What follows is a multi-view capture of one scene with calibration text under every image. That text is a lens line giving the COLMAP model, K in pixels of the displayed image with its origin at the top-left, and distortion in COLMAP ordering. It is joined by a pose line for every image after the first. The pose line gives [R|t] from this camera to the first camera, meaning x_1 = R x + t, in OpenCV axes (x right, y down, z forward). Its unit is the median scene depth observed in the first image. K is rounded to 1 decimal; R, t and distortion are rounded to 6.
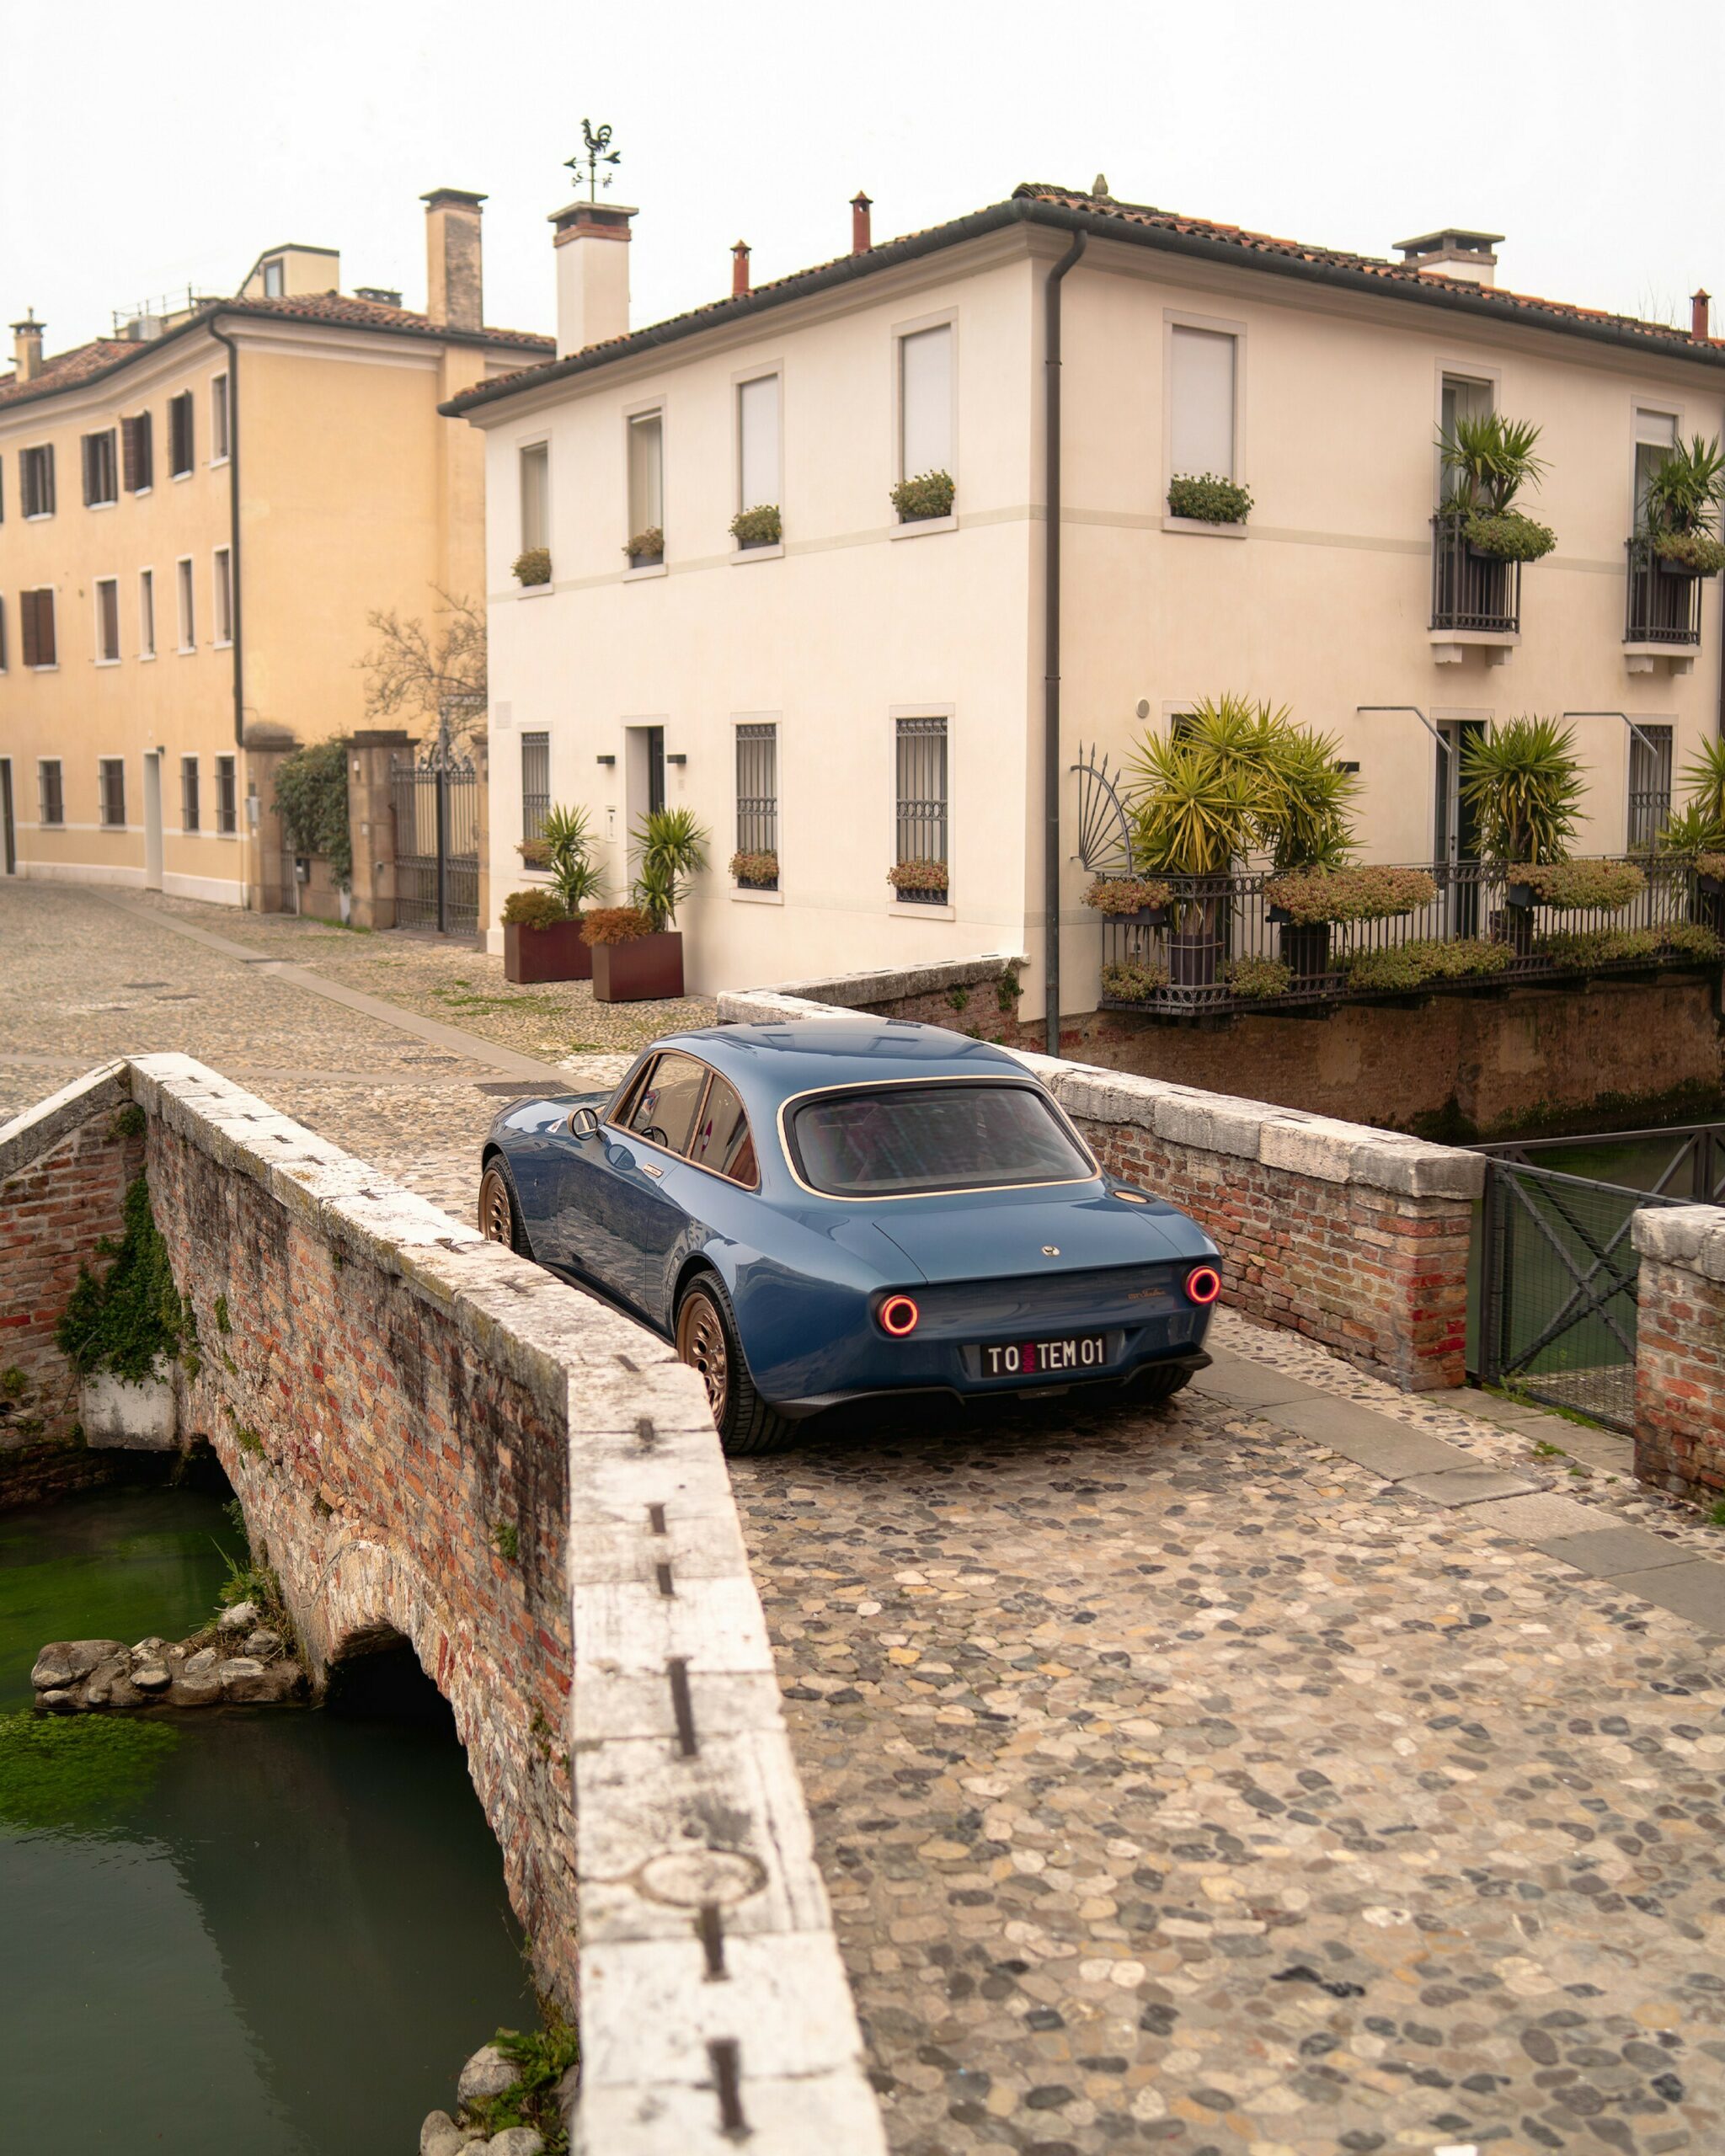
lens RADIAL K [[2648.6, 0, 862.5], [0, 2648.6, 1078.0], [0, 0, 1]] dist [-0.103217, 0.080532]
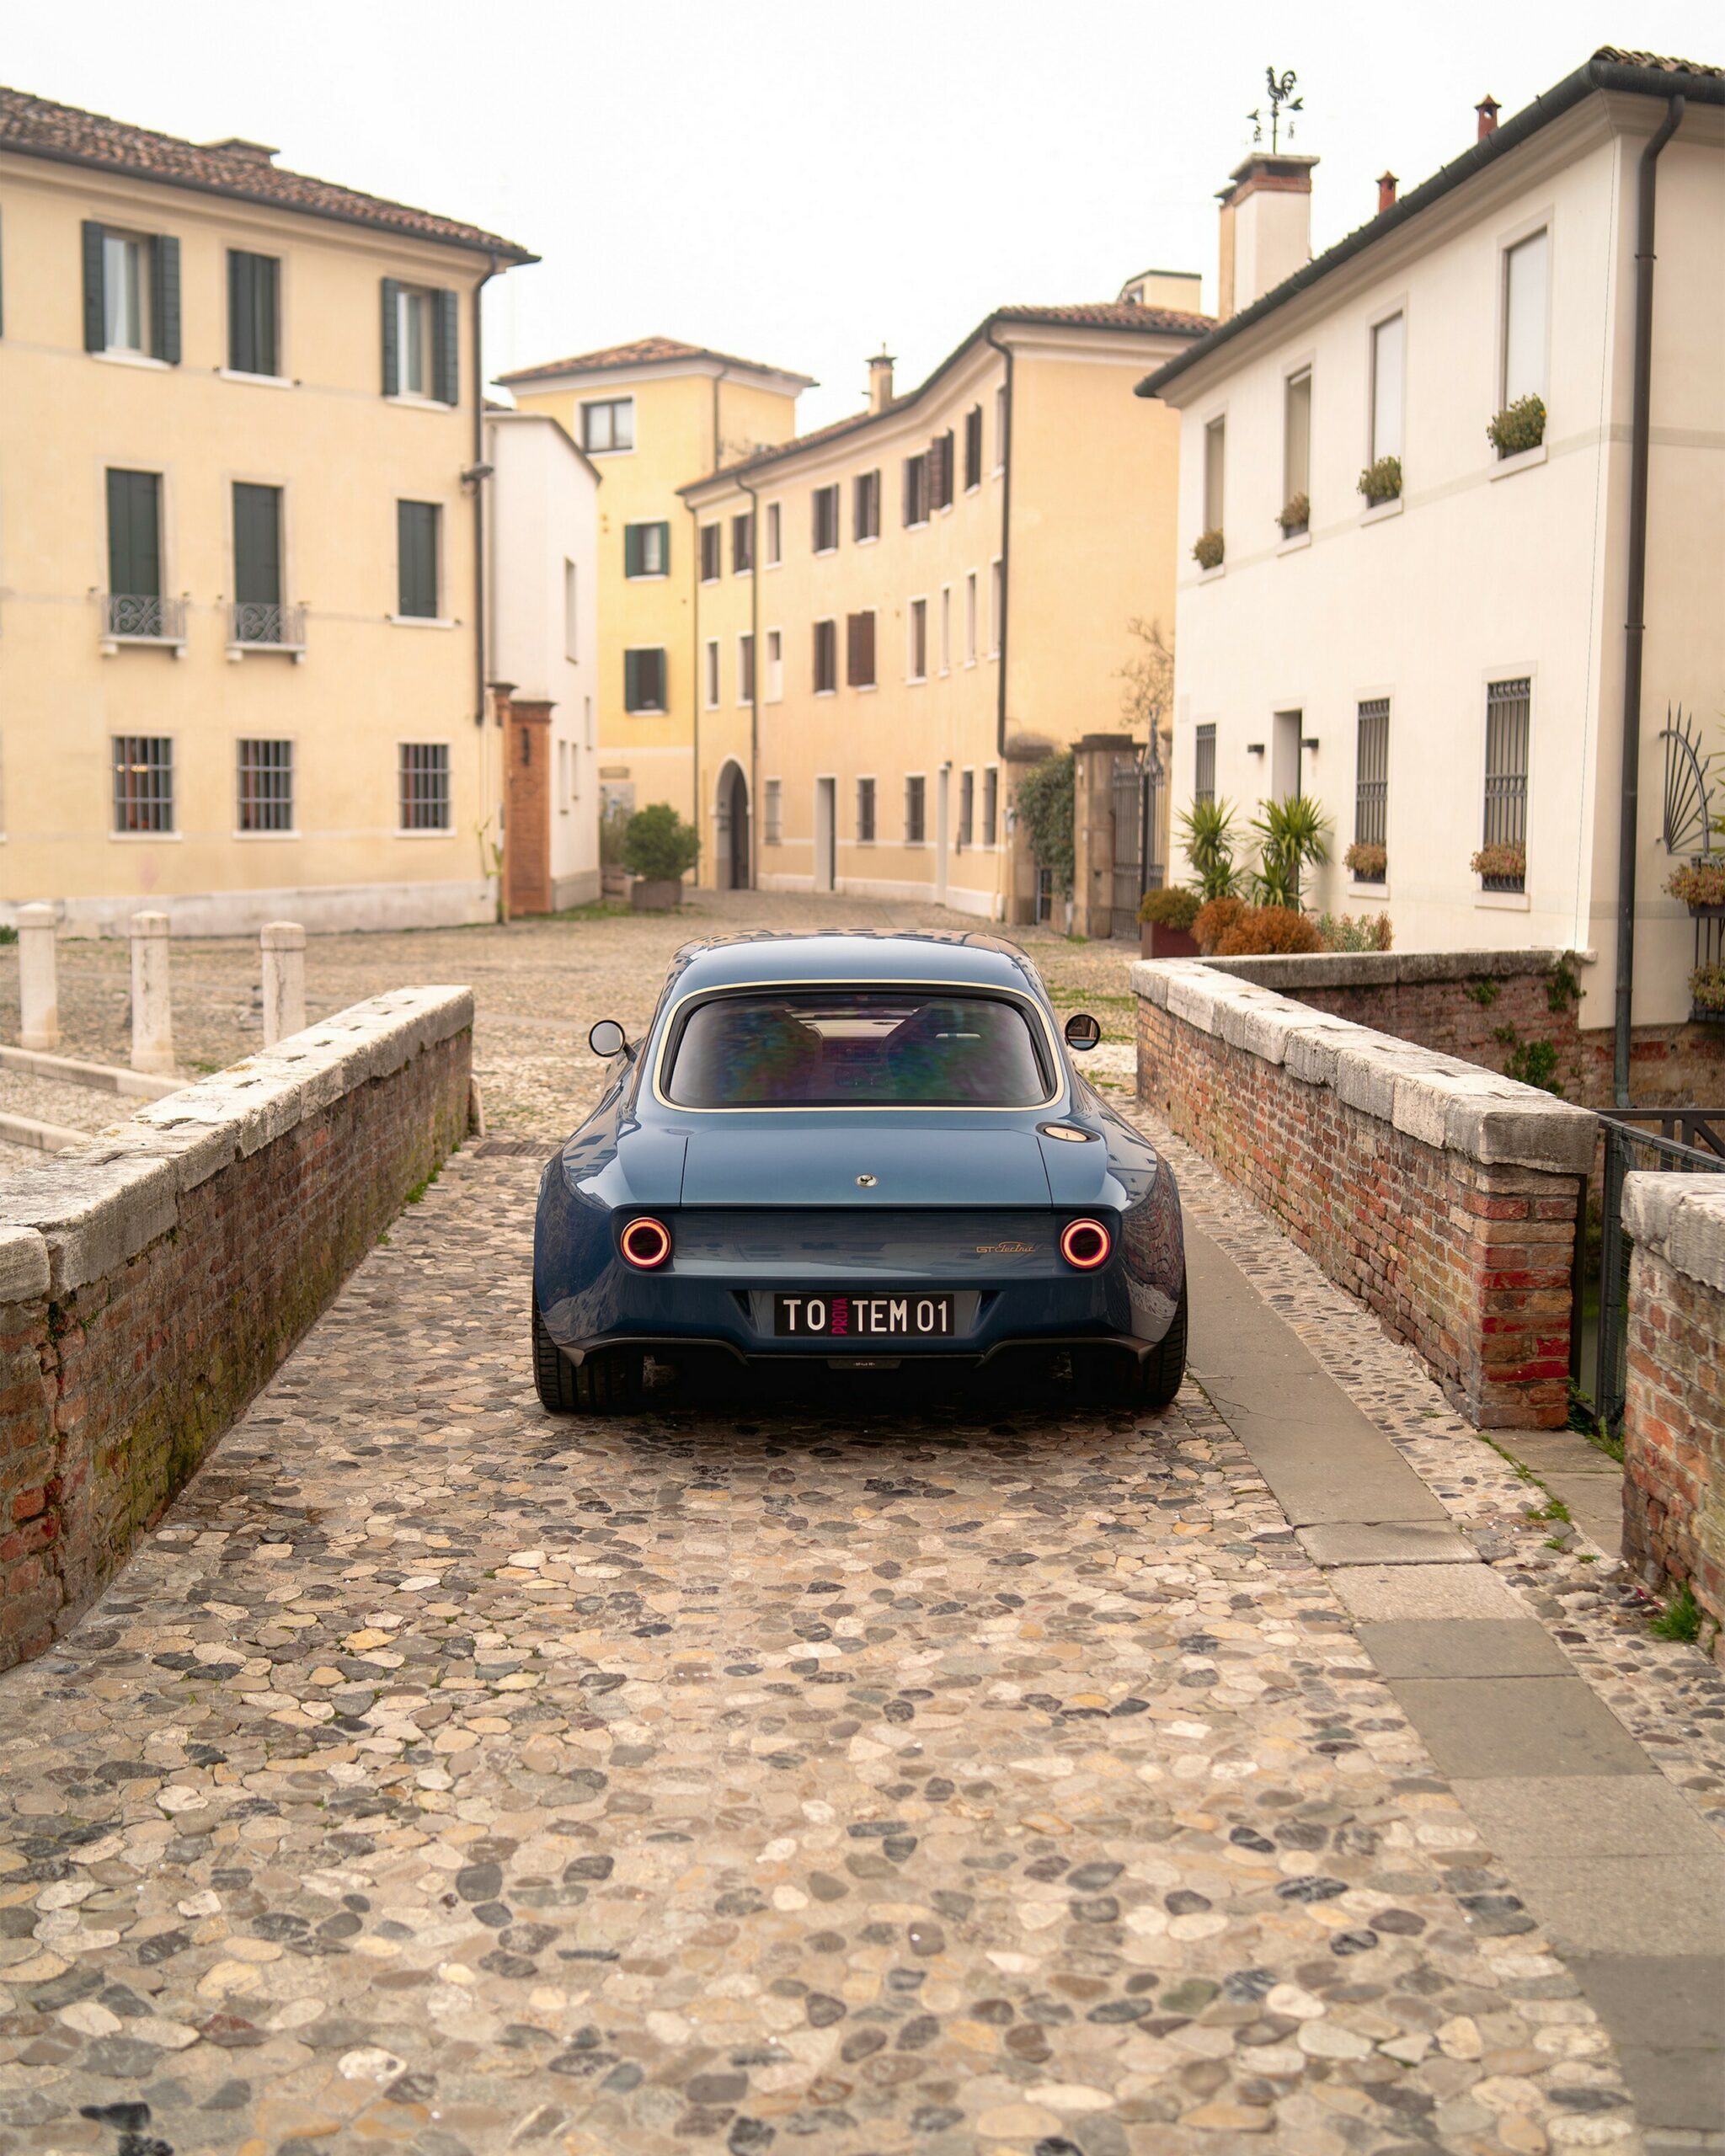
lens RADIAL K [[2590.1, 0, 914.2], [0, 2590.1, 1132.6], [0, 0, 1]] dist [-0.108820, 0.107859]
pose [[0.919693, 0.052345, -0.389134, 0.370719], [-0.056133, 0.998422, 0.001638, 0.047737], [0.388605, 0.020337, 0.921180, 0.291461]]
